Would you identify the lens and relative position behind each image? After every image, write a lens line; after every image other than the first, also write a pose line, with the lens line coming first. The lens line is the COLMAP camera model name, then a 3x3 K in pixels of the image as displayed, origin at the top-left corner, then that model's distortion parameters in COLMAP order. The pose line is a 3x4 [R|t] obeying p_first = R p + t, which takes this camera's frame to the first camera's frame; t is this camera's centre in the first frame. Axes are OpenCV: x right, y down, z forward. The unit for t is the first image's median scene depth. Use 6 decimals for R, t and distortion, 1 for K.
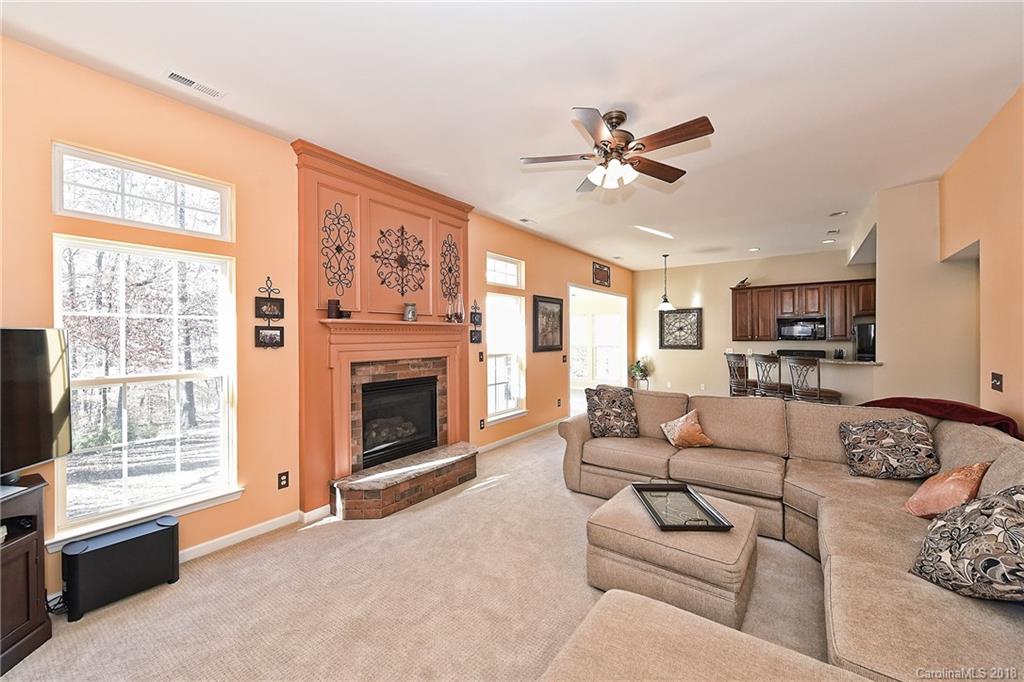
lens RADIAL K [[401.3, 0, 514.3], [0, 401.3, 335.5], [0, 0, 1]] dist [0.003084, 0.000040]
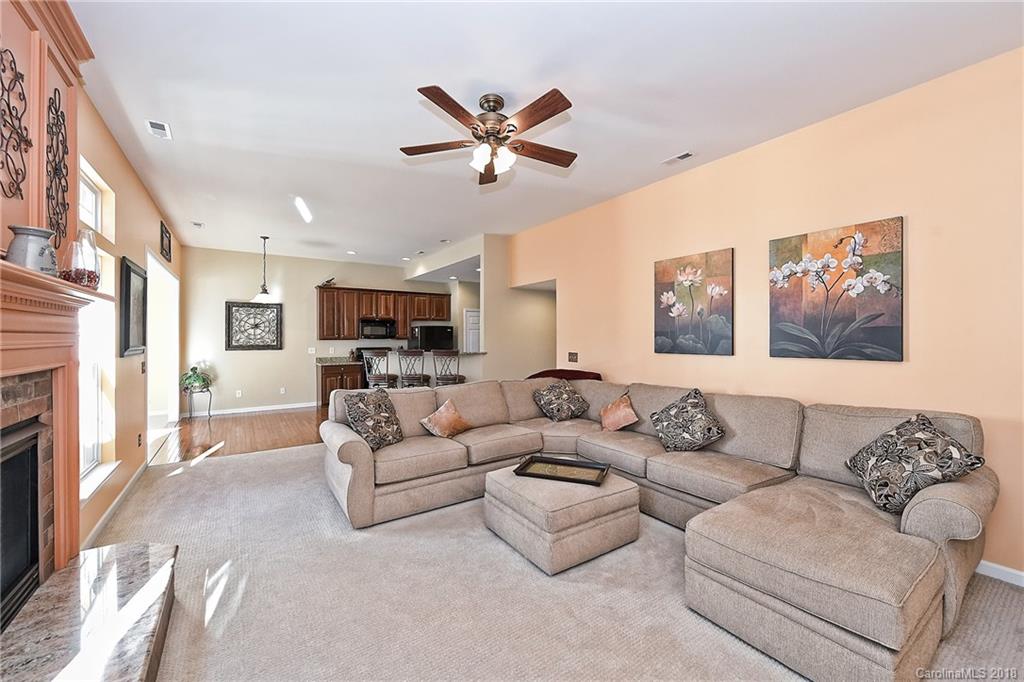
lens RADIAL K [[401.3, 0, 517.2], [0, 401.3, 337.7], [0, 0, 1]] dist [0.003084, 0.000040]
pose [[0.342036, 0.004005, 0.939678, -0.282183], [-0.002831, 0.999991, -0.003231, 0.013679], [-0.939682, -0.001555, 0.342045, 0.269081]]
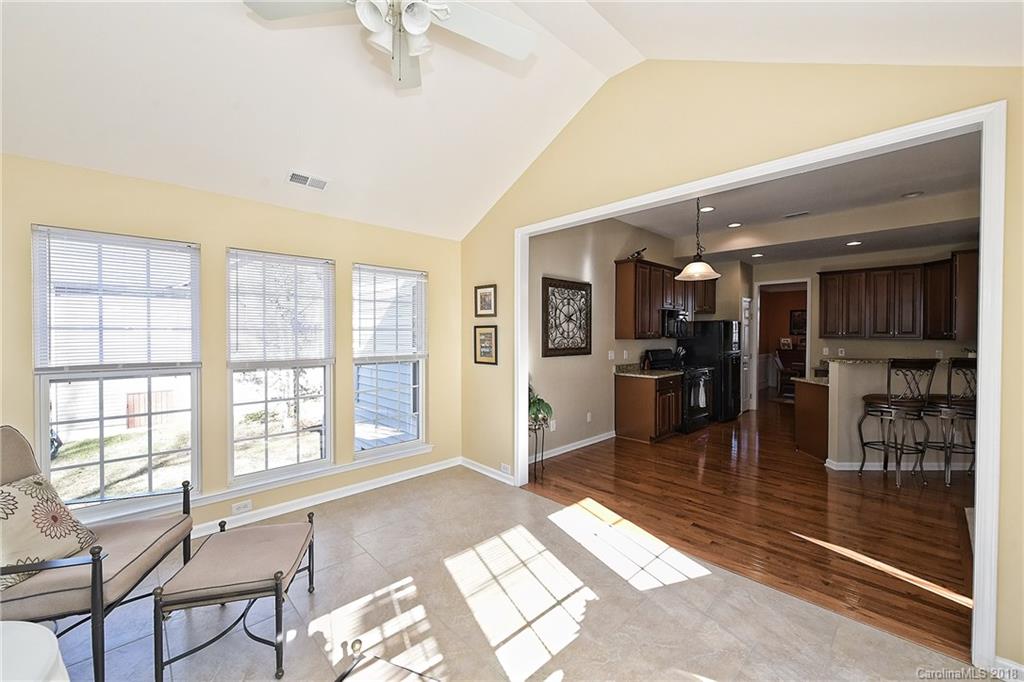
lens RADIAL K [[401.3, 0, 511.5], [0, 401.3, 336.3], [0, 0, 1]] dist [0.003084, 0.000040]
pose [[0.180347, -0.004360, 0.983593, -0.185330], [-0.007690, 0.999953, 0.005843, 0.008620], [-0.983573, -0.008617, 0.180305, 1.404549]]
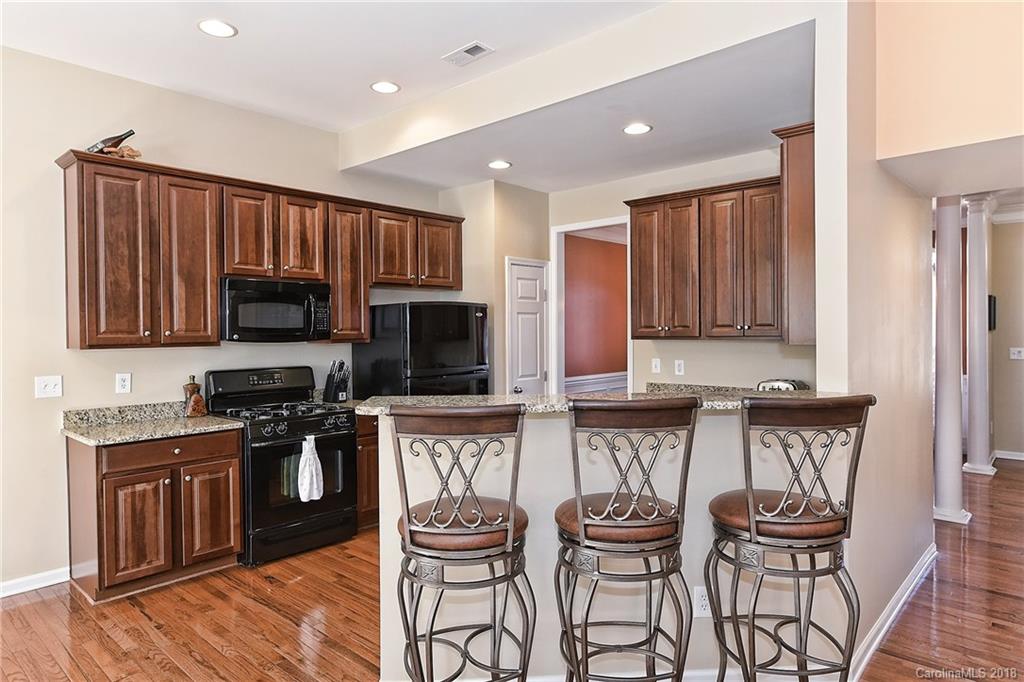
lens RADIAL K [[613.7, 0, 514.1], [0, 613.7, 338.6], [0, 0, 1]] dist [-0.003719, -0.001469]
pose [[0.115421, -0.011553, 0.993249, 0.215045], [0.003325, 0.999931, 0.011244, 0.004604], [-0.993311, 0.002004, 0.115451, 0.859588]]
